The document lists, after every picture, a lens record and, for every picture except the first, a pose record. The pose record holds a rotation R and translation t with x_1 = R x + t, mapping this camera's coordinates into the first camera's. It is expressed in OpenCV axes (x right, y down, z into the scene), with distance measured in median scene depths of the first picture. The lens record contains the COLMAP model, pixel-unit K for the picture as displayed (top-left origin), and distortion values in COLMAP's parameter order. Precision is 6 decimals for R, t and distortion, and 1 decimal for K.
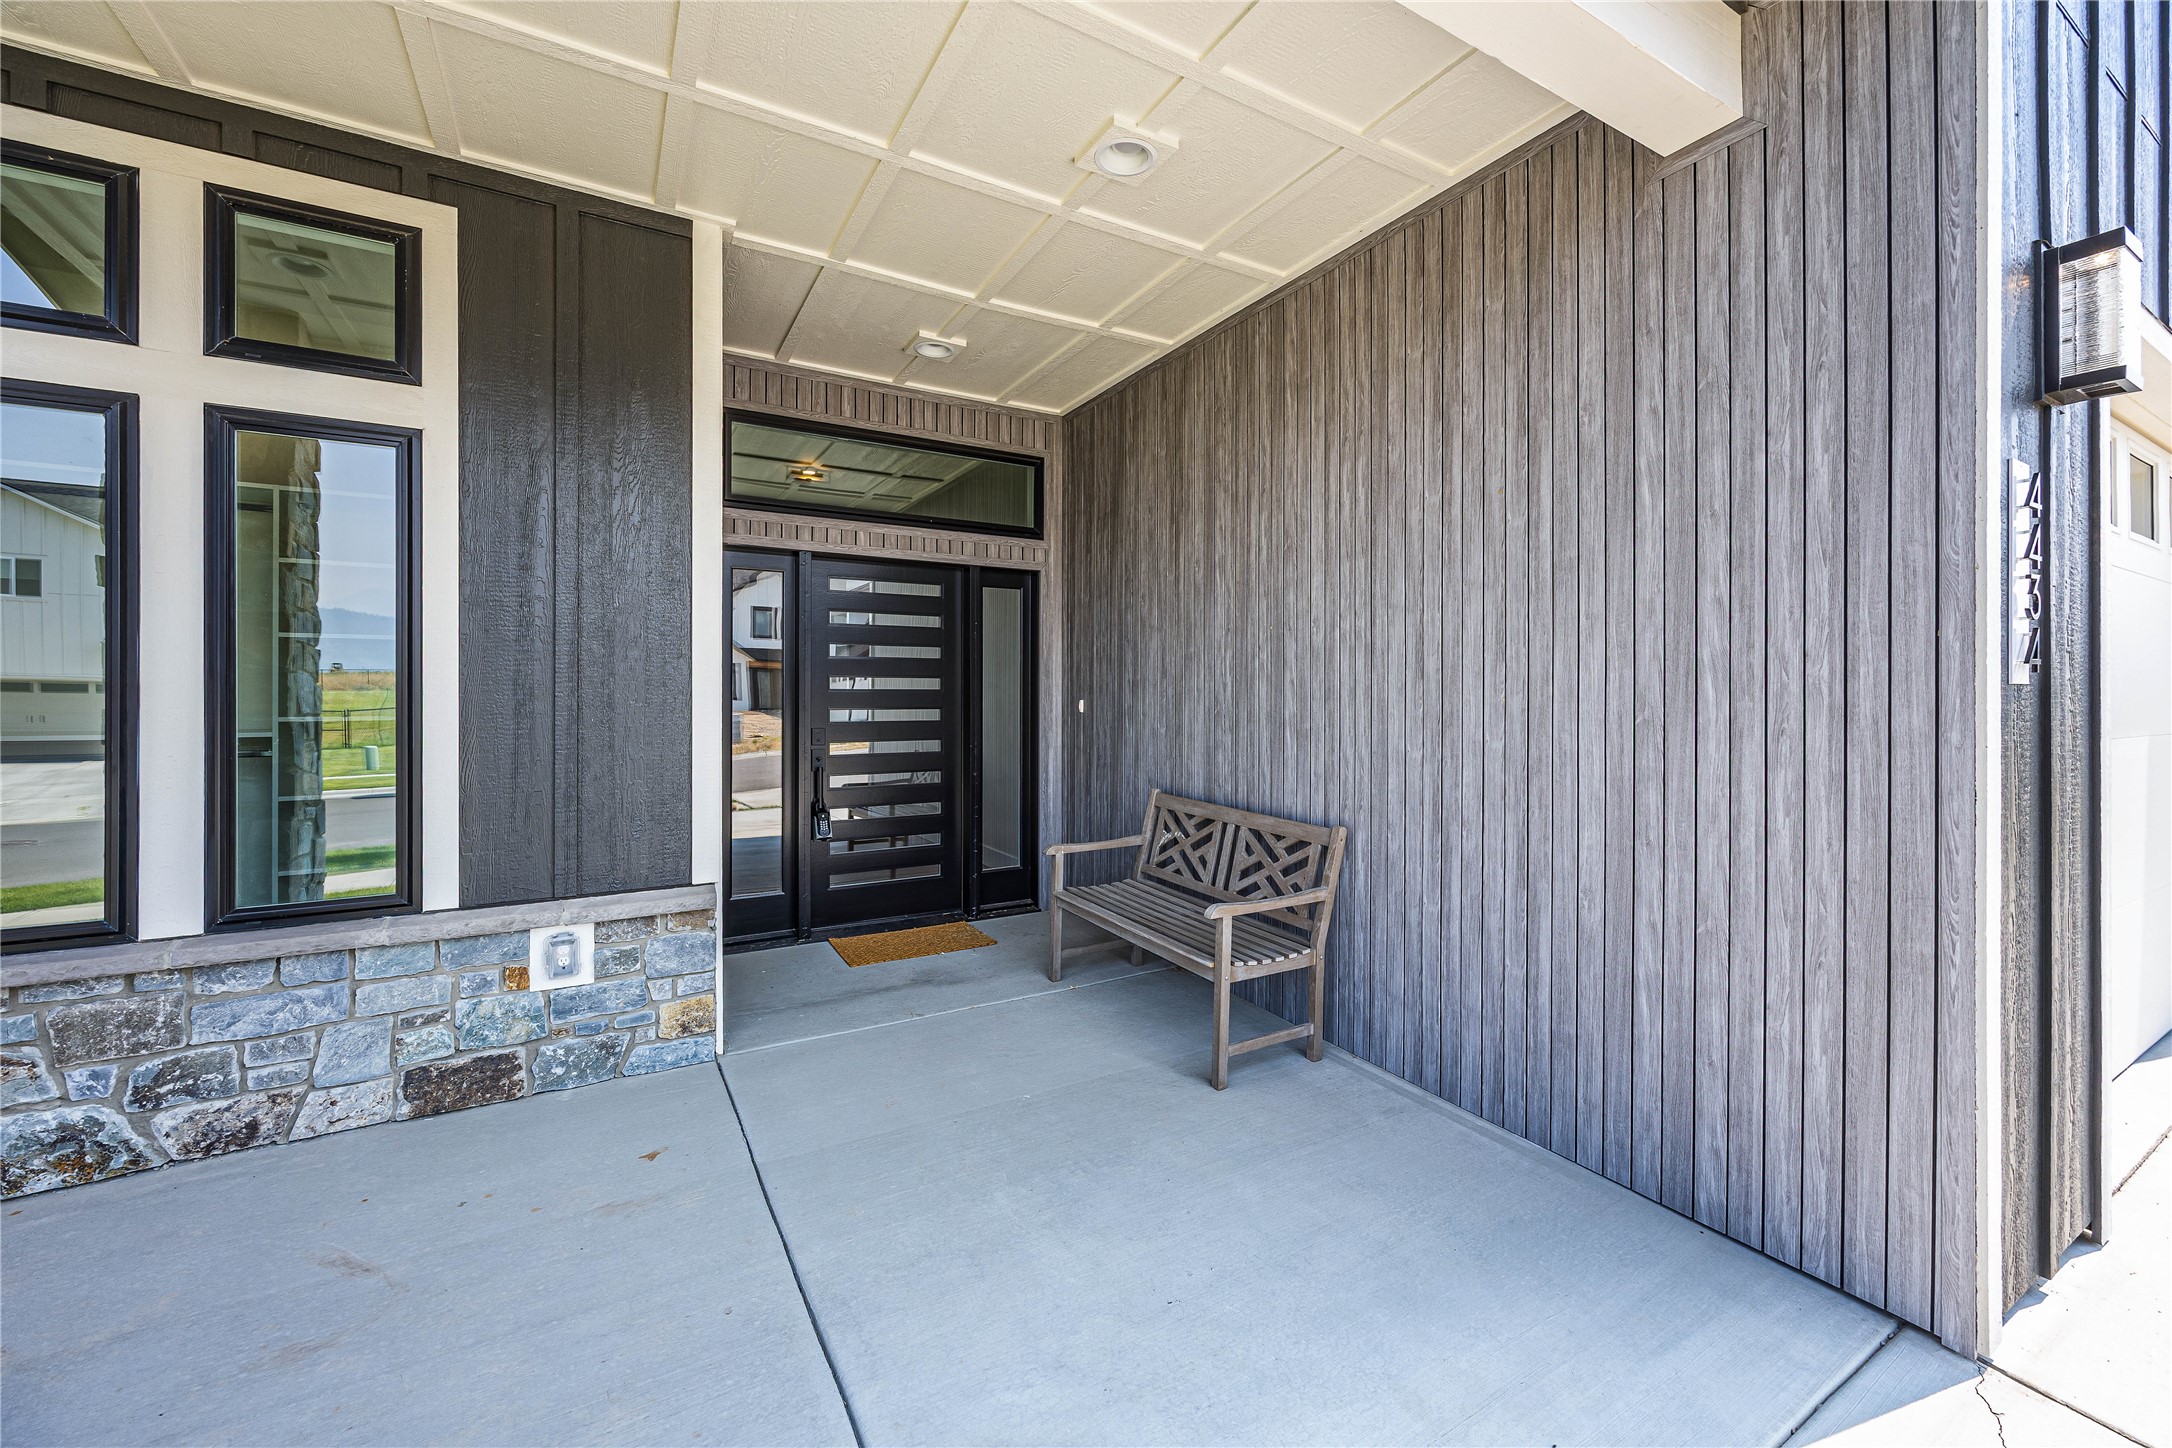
lens RADIAL K [[845.8, 0, 1081.0], [0, 845.8, 694.1], [0, 0, 1]] dist [-0.003533, 0.000878]
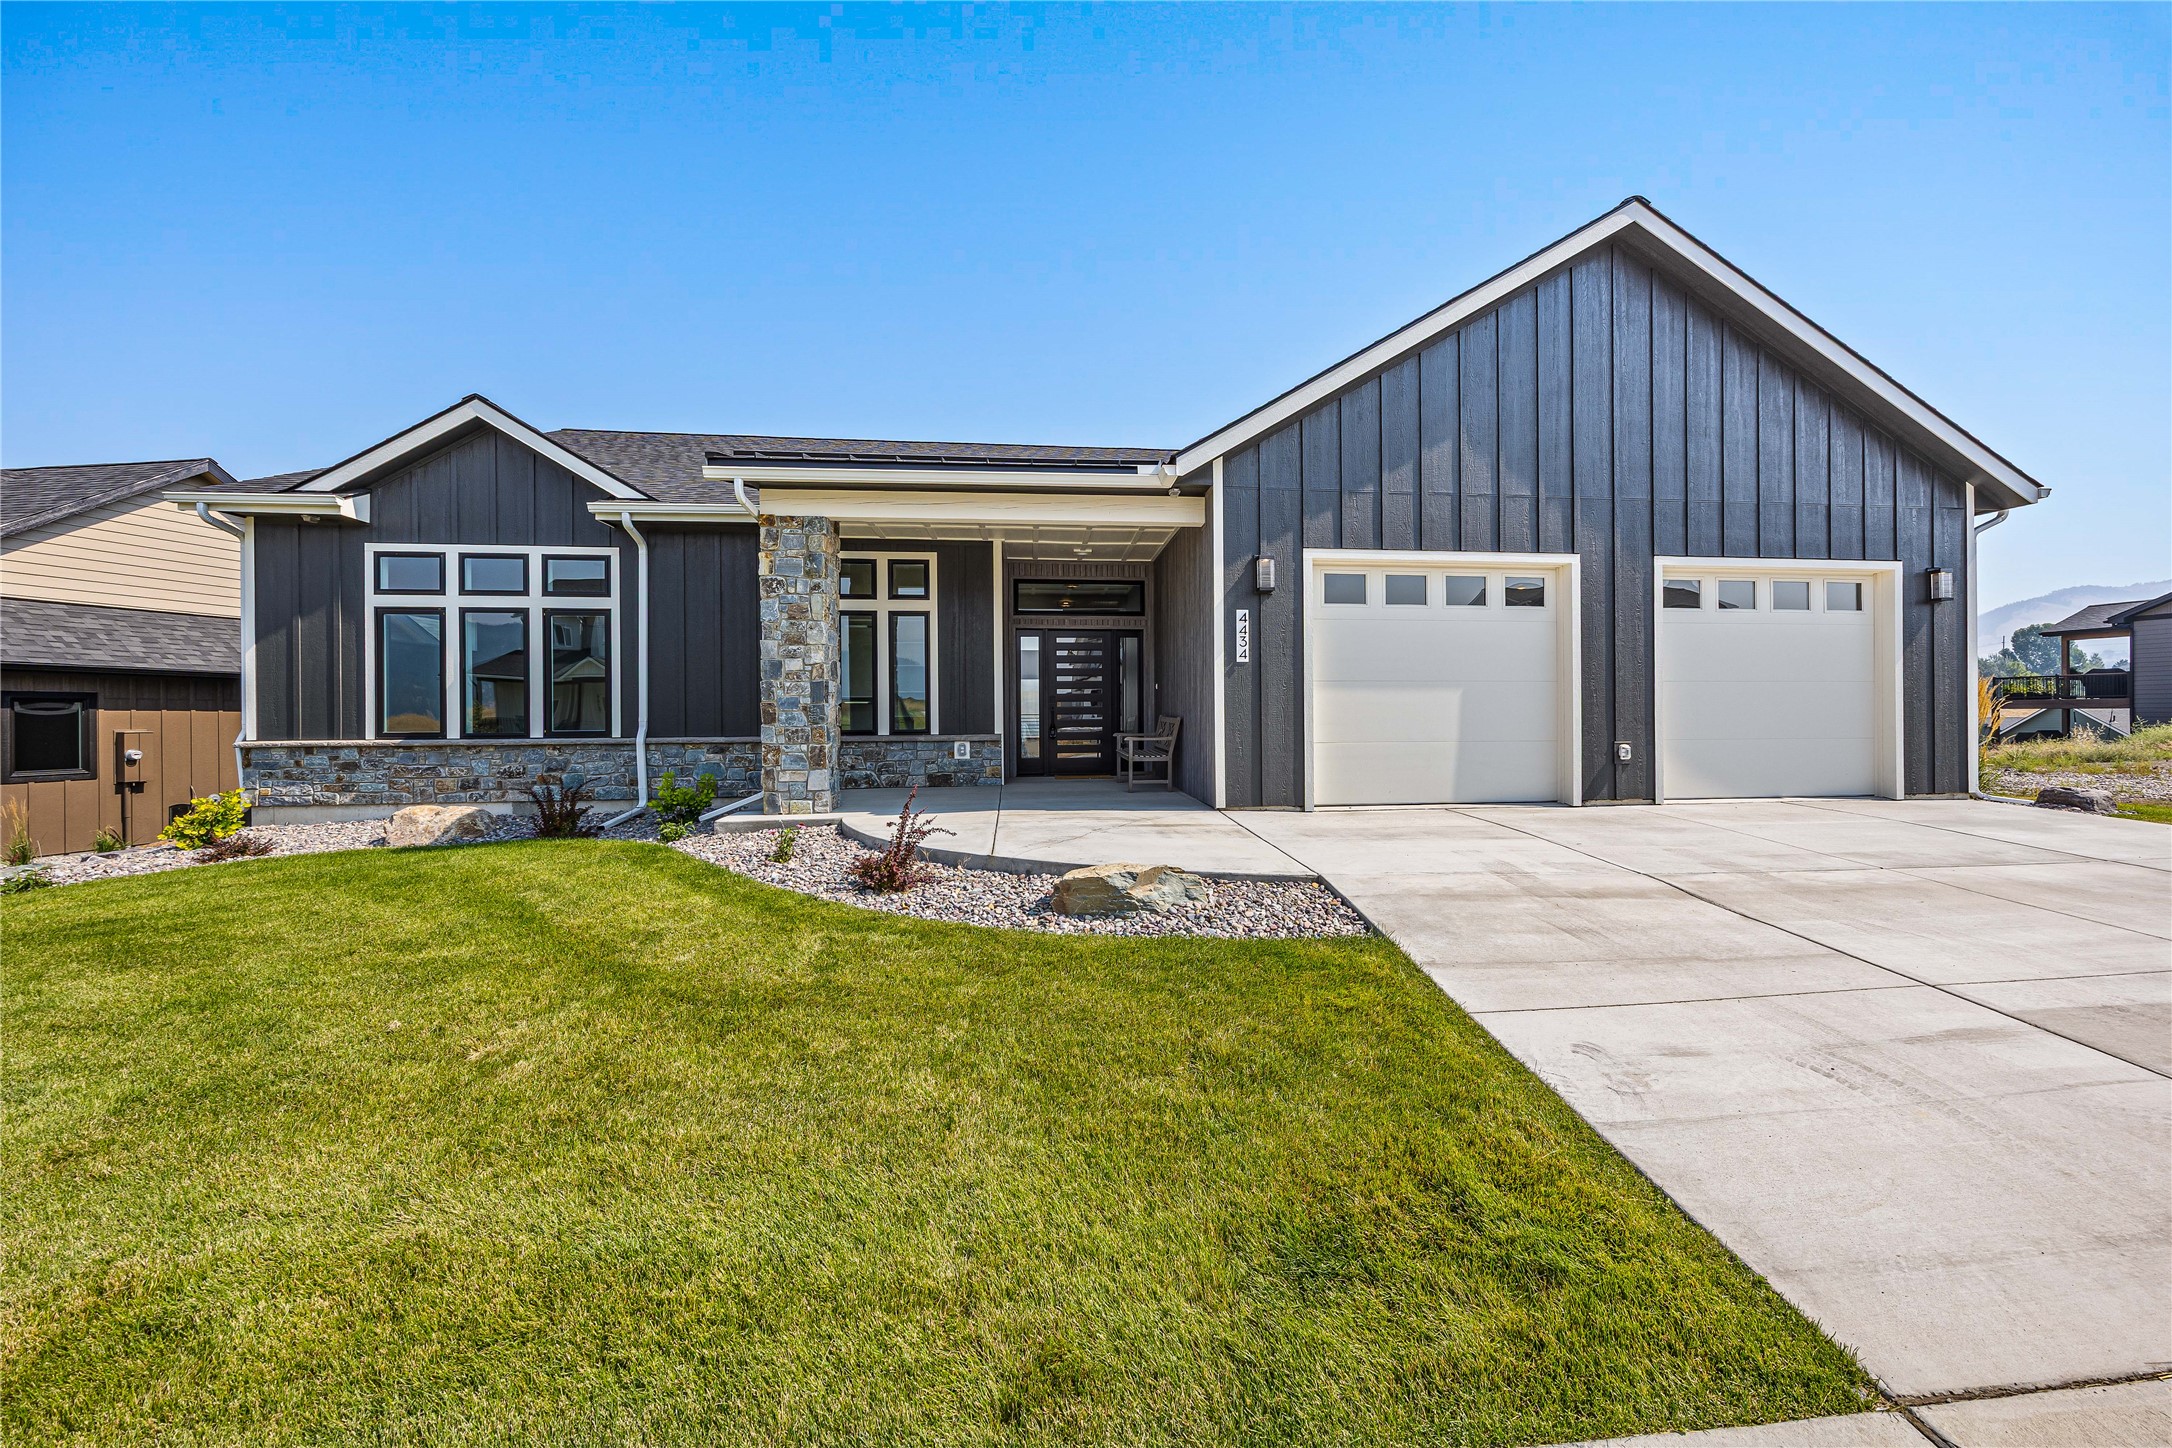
lens RADIAL K [[845.8, 0, 1144.4], [0, 845.8, 720.0], [0, 0, 1]] dist [-0.003533, 0.000878]
pose [[0.927410, -0.008776, -0.373944, 1.447466], [0.009765, 0.999952, 0.000750, 0.178421], [0.373919, -0.004347, 0.927451, -2.044511]]
